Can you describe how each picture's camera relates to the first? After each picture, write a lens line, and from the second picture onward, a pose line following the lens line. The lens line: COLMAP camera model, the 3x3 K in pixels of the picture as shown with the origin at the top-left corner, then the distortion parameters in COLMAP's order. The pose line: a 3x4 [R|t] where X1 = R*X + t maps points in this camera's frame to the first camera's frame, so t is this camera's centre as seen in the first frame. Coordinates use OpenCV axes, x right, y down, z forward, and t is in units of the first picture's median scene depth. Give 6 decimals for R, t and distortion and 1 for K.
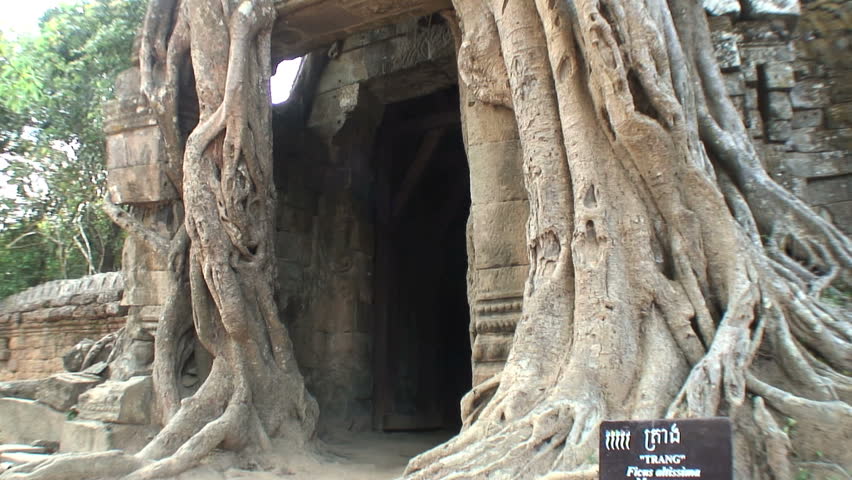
lens RADIAL K [[617.2, 0, 433.2], [0, 617.2, 241.6], [0, 0, 1]] dist [-0.183361, 0.023251]
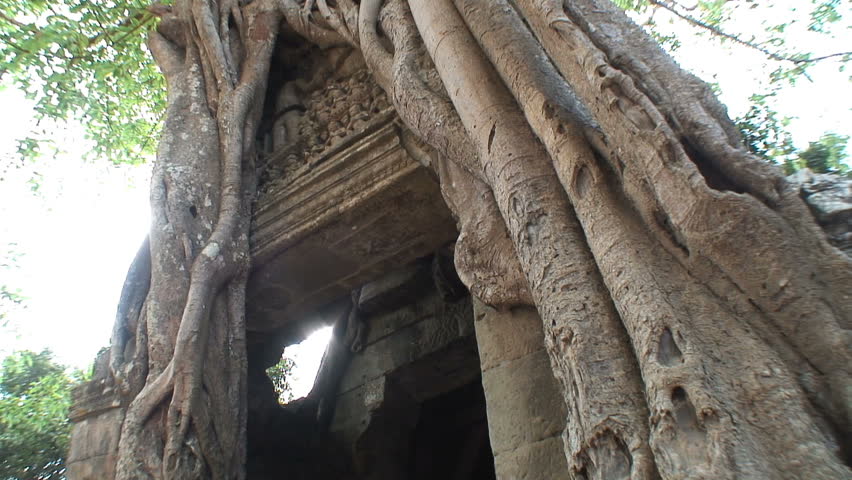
lens RADIAL K [[617.2, 0, 418.4], [0, 617.2, 243.6], [0, 0, 1]] dist [-0.183361, 0.023251]
pose [[0.986274, -0.124941, -0.107951, 0.082615], [0.049604, 0.847782, -0.528020, 0.080164], [0.157490, 0.515418, 0.842343, 0.358048]]
